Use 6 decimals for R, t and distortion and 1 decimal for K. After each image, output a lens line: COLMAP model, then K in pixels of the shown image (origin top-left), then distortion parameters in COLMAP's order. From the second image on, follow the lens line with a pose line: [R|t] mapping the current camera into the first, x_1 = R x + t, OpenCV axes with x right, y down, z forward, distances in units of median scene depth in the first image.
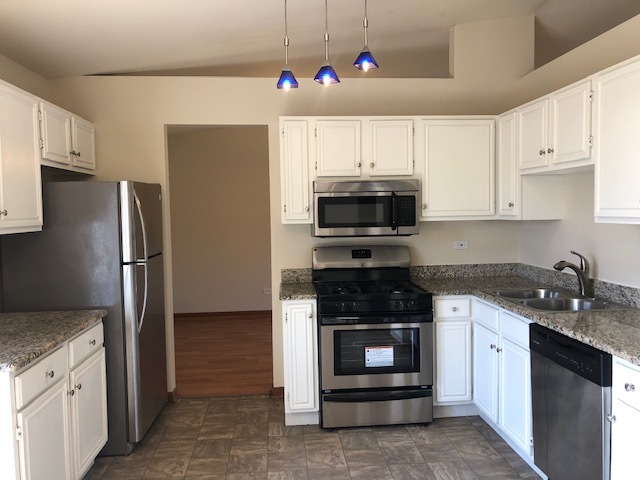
lens RADIAL K [[517.6, 0, 320.0], [0, 517.6, 240.0], [0, 0, 1]] dist [-0.021061, -0.004912]
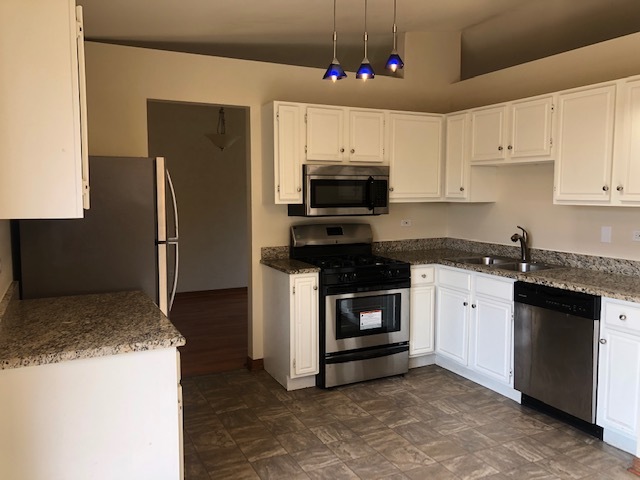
lens RADIAL K [[525.9, 0, 320.0], [0, 525.9, 240.0], [0, 0, 1]] dist [0.009393, -0.001102]
pose [[0.929005, -0.017187, 0.369667, -0.406152], [0.005047, 0.999417, 0.033781, 0.007667], [-0.370032, -0.029517, 0.928550, -0.036159]]
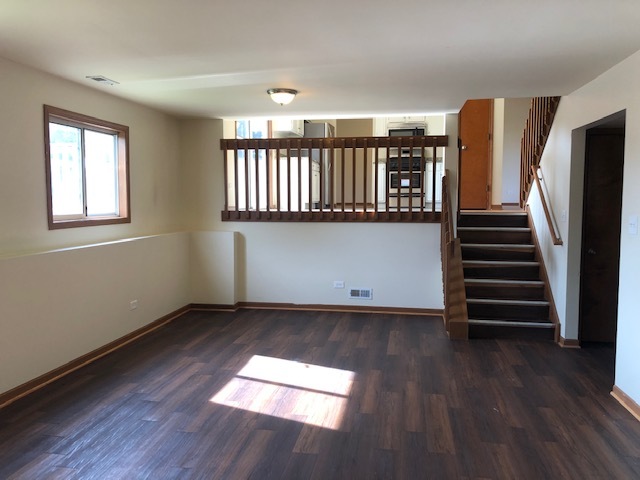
lens RADIAL K [[516.3, 0, 320.0], [0, 516.3, 240.0], [0, 0, 1]] dist [0.007519, 0.007539]
pose [[0.968084, 0.034455, -0.248247, 0.369923], [-0.027382, 0.999116, 0.031891, 0.457805], [0.249127, -0.024075, 0.968172, -1.932168]]
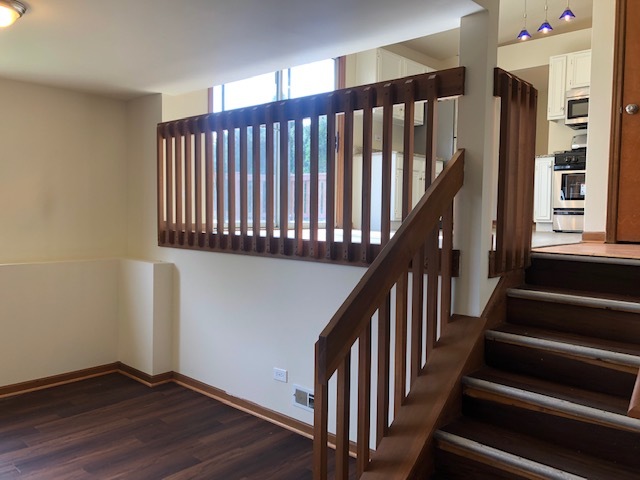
lens RADIAL K [[525.9, 0, 320.0], [0, 525.9, 240.0], [0, 0, 1]] dist [0.009393, -0.001102]
pose [[0.680391, 0.066238, -0.729850, 0.755258], [-0.061671, 0.997549, 0.033041, 0.377760], [0.730250, 0.022530, 0.682808, -0.780543]]
